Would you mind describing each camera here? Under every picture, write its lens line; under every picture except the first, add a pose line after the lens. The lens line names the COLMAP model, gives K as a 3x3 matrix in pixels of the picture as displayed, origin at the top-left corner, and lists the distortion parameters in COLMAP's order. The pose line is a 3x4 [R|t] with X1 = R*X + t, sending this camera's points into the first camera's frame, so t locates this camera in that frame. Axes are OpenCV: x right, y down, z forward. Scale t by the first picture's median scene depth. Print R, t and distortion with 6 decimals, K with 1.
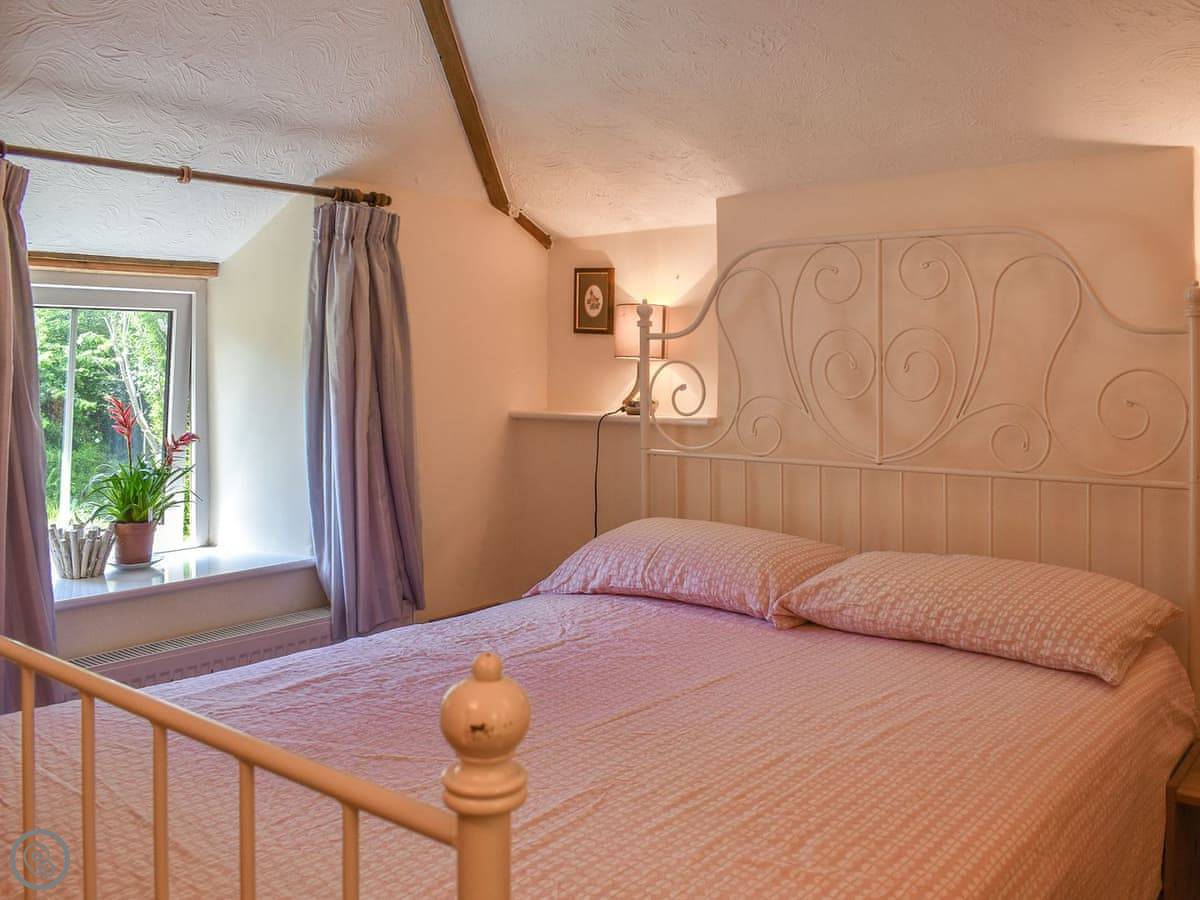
lens RADIAL K [[1091.4, 0, 600.0], [0, 1091.4, 450.0], [0, 0, 1]] dist [-0.088120, 0.000193]
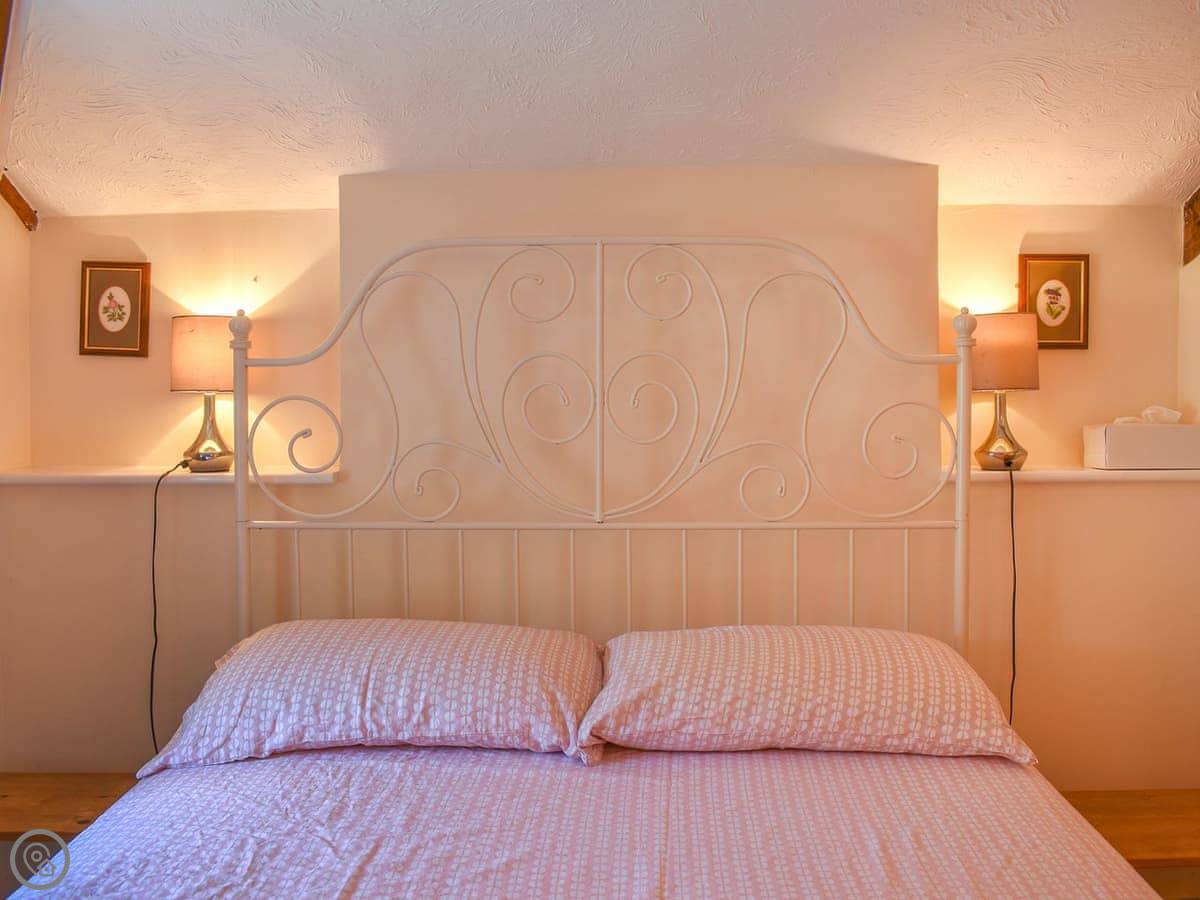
lens RADIAL K [[1091.4, 0, 600.0], [0, 1091.4, 450.0], [0, 0, 1]] dist [-0.088120, 0.000193]
pose [[0.792844, -0.049731, 0.607392, -0.245694], [0.052910, 0.998519, 0.012690, -0.053863], [-0.607123, 0.022076, 0.794301, 0.372563]]
